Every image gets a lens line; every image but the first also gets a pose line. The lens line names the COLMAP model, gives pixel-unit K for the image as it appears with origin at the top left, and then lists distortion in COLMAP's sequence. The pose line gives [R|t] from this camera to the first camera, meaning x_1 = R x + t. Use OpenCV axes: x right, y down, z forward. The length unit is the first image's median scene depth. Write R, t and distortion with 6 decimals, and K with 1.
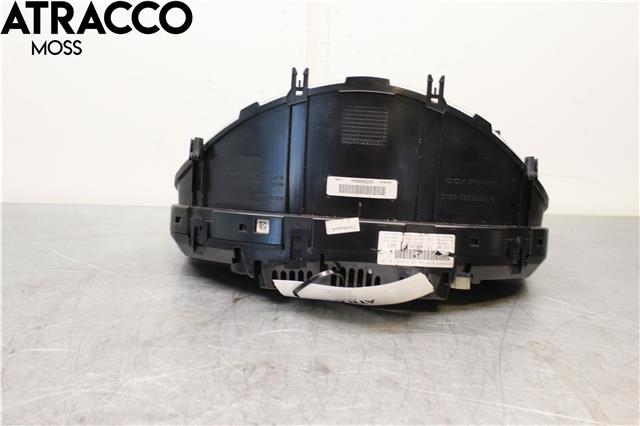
lens RADIAL K [[593.1, 0, 320.2], [0, 593.1, 216.0], [0, 0, 1]] dist [-0.058032, 0.000000]
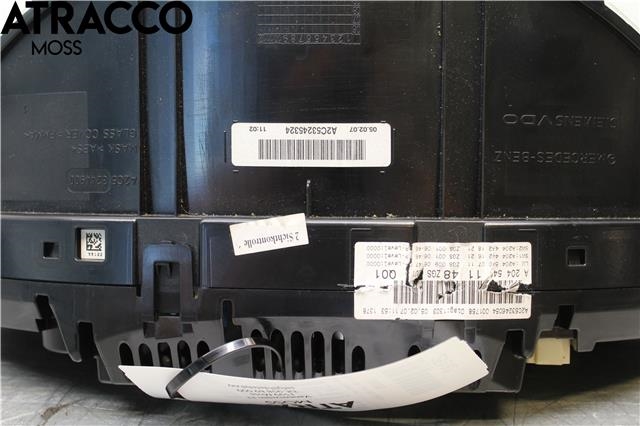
lens RADIAL K [[840.4, 0, 318.8], [0, 840.4, 211.5], [0, 0, 1]] dist [-0.062314, 0.000000]
pose [[0.998731, -0.049393, -0.009820, 0.079120], [0.049086, 0.998363, -0.029375, 0.019496], [0.011255, 0.028855, 0.999520, 0.381357]]
